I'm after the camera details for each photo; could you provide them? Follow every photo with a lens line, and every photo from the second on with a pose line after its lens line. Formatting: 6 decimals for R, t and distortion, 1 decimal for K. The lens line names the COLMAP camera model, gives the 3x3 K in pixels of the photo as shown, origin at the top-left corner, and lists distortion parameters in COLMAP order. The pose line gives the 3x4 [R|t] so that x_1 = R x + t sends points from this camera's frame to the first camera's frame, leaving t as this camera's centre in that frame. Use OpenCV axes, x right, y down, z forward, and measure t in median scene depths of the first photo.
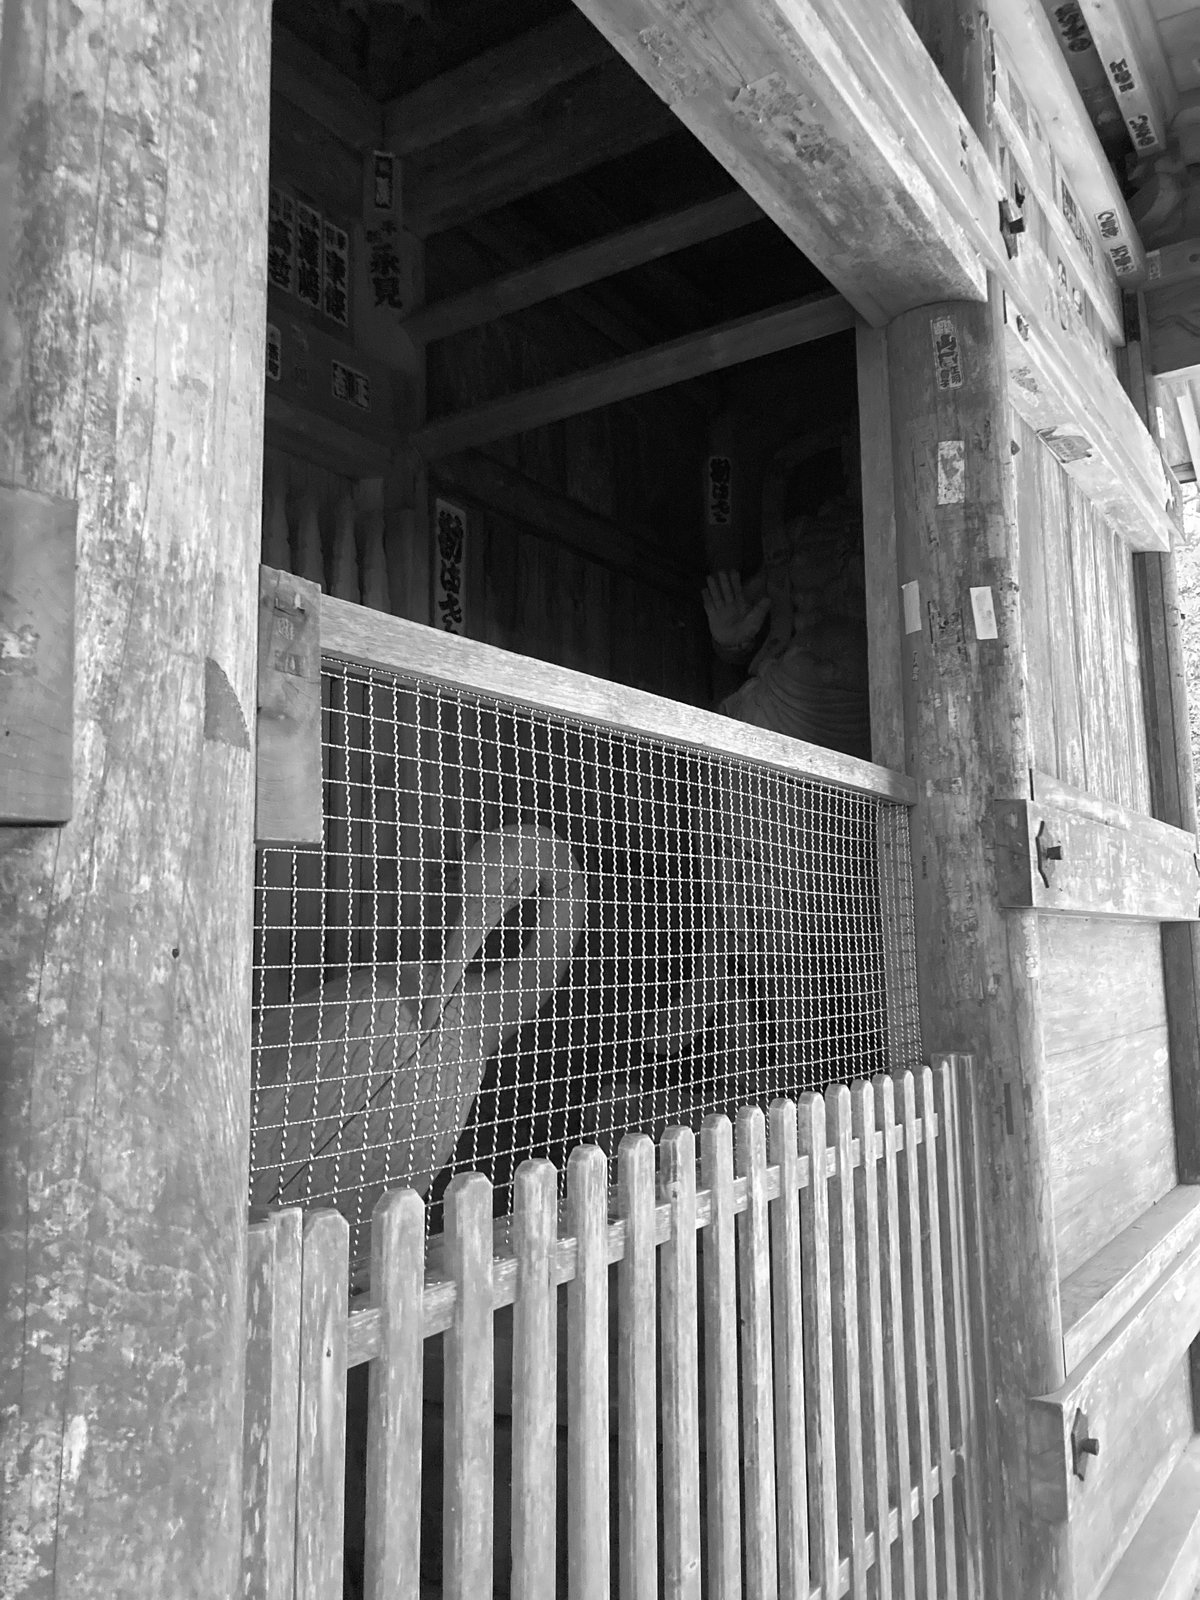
lens RADIAL K [[1317.5, 0, 592.9], [0, 1317.5, 791.0], [0, 0, 1]] dist [0.032843, -0.030151]
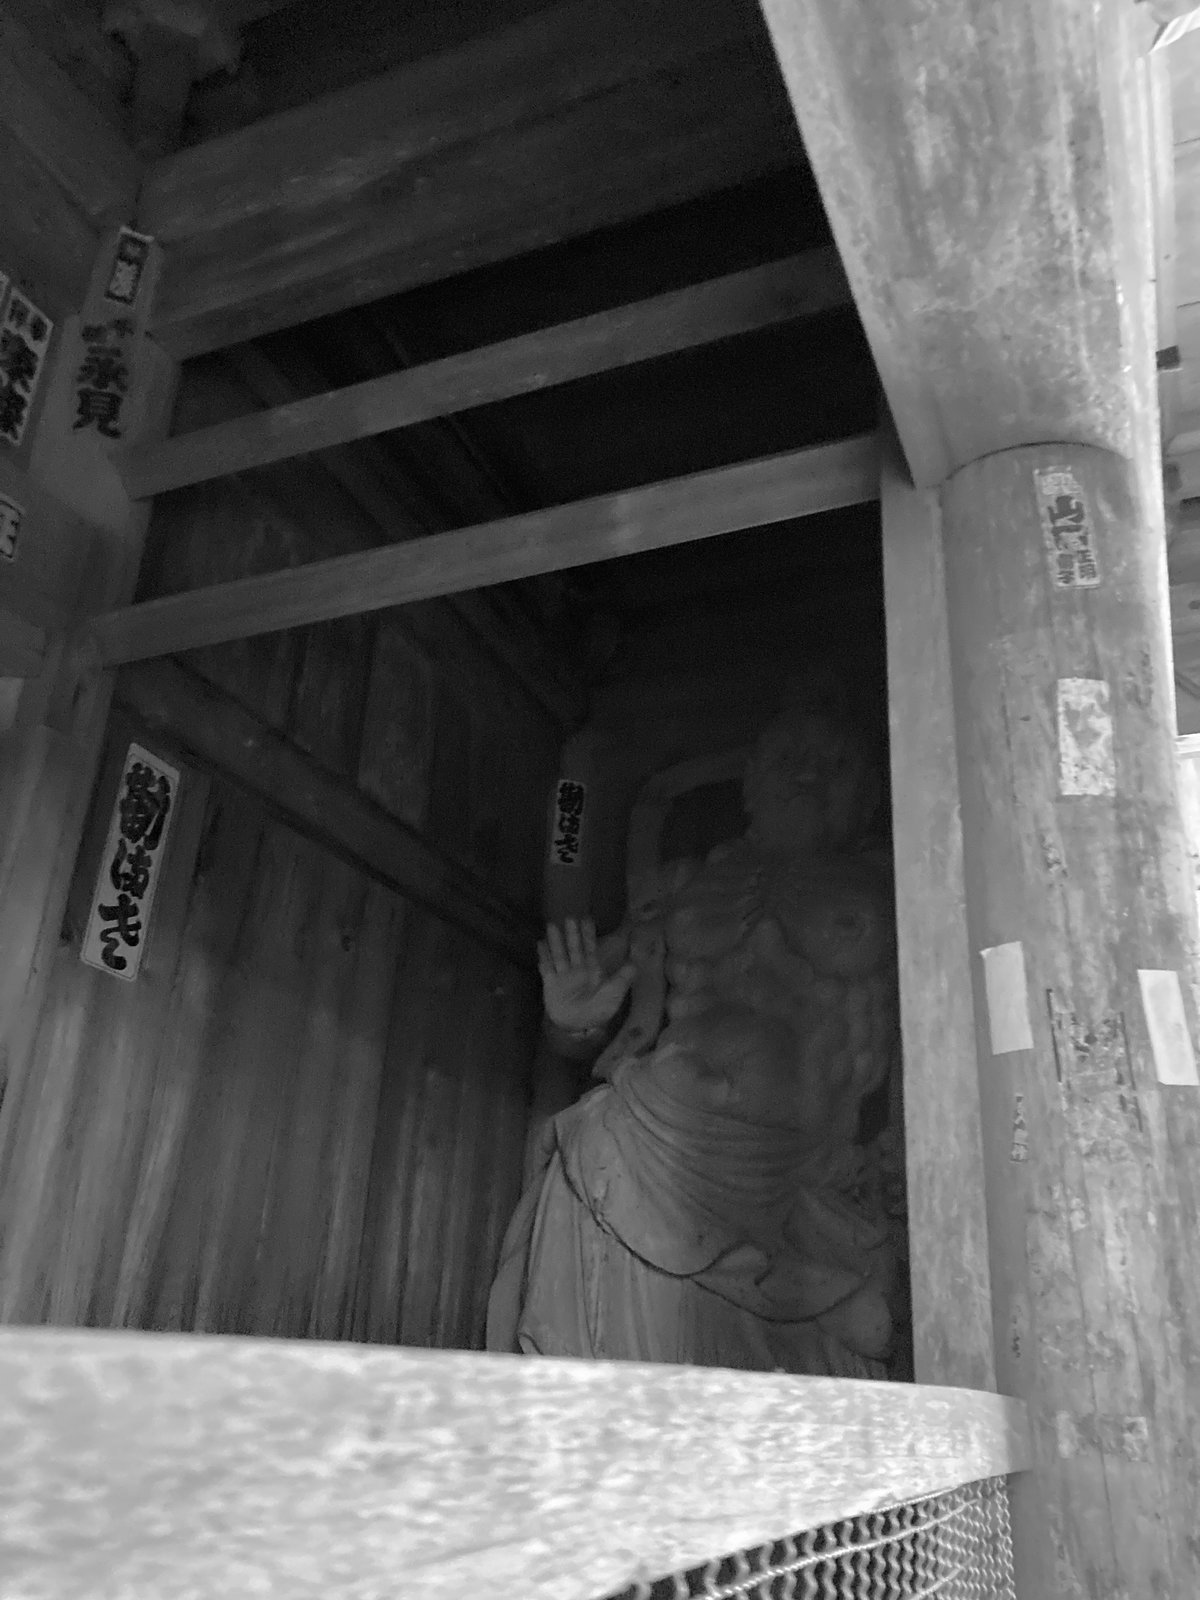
lens RADIAL K [[1317.5, 0, 598.4], [0, 1317.5, 794.9], [0, 0, 1]] dist [0.032843, -0.030151]
pose [[0.983430, 0.128683, 0.127693, 0.026722], [-0.088285, 0.955156, -0.282634, -0.057627], [-0.158337, 0.266678, 0.950690, 0.516656]]
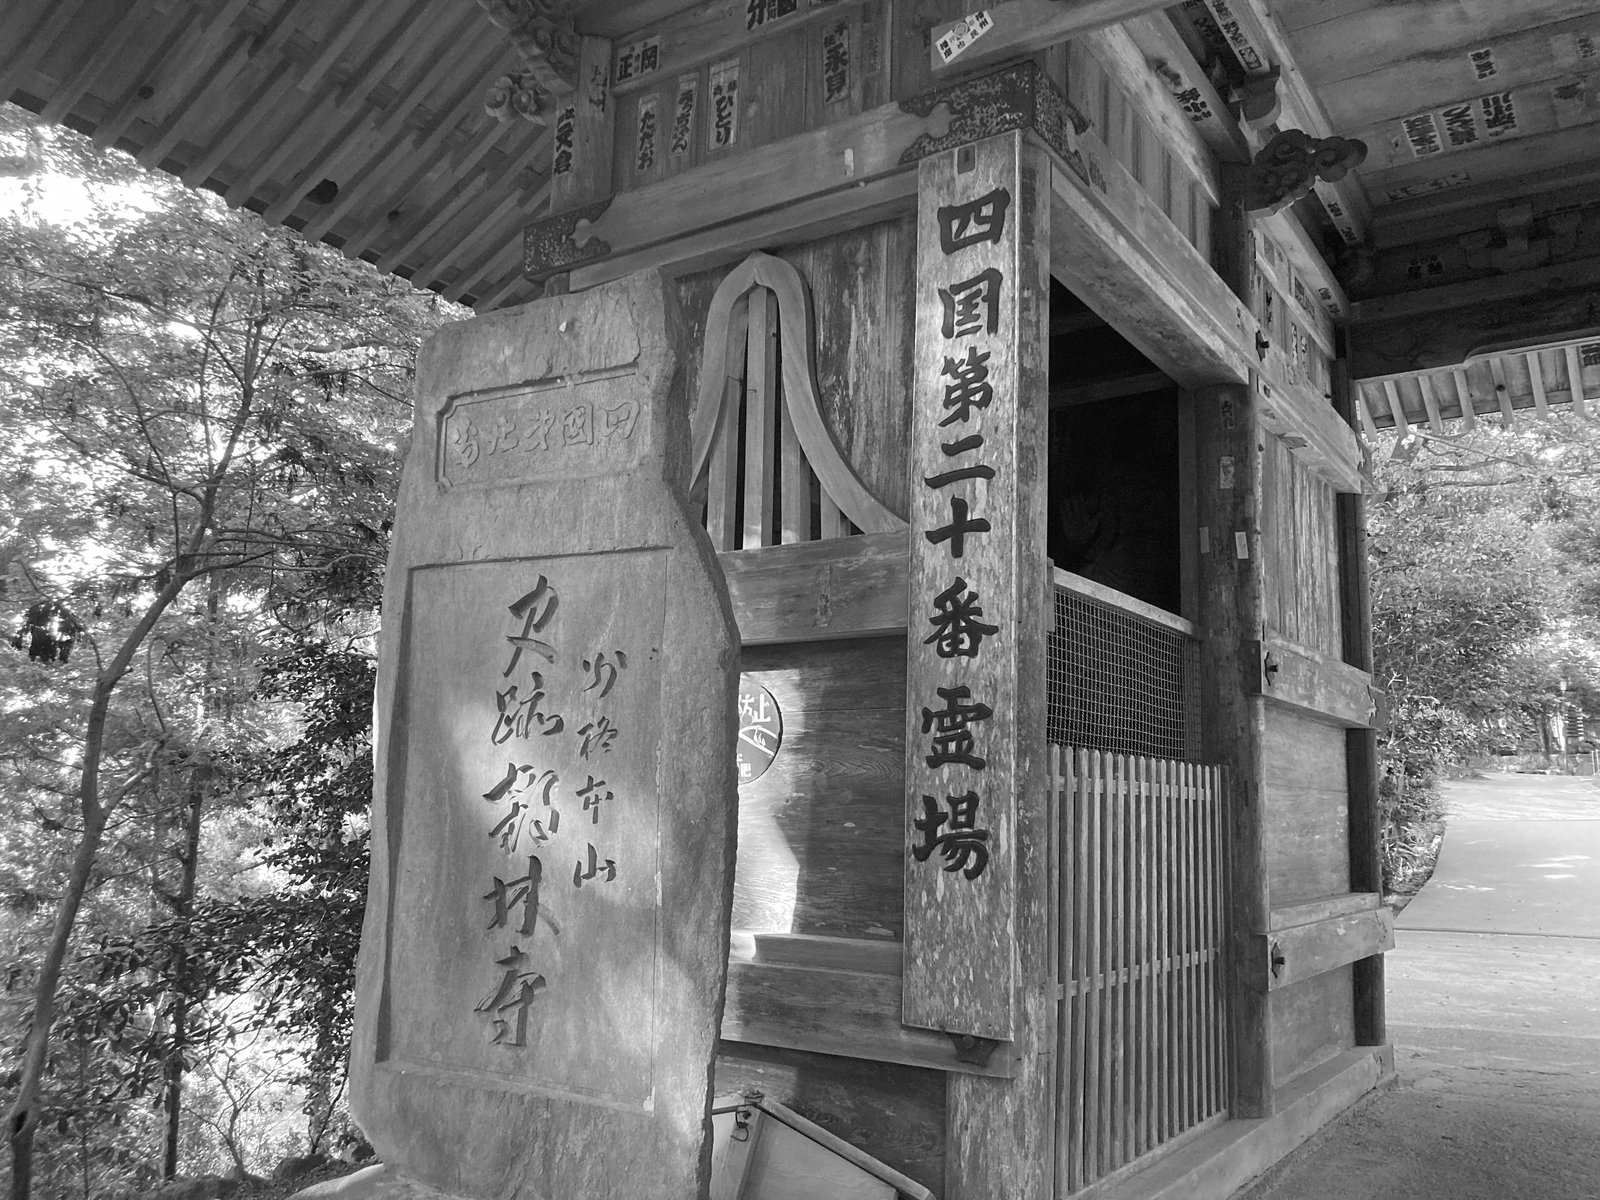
lens RADIAL K [[1317.5, 0, 804.9], [0, 1317.5, 598.3], [0, 0, 1]] dist [0.032843, -0.030151]
pose [[0.998838, 0.041661, -0.024207, -0.275656], [-0.042411, 0.998609, -0.031334, 0.030578], [0.022868, 0.032324, 0.999216, -0.890952]]
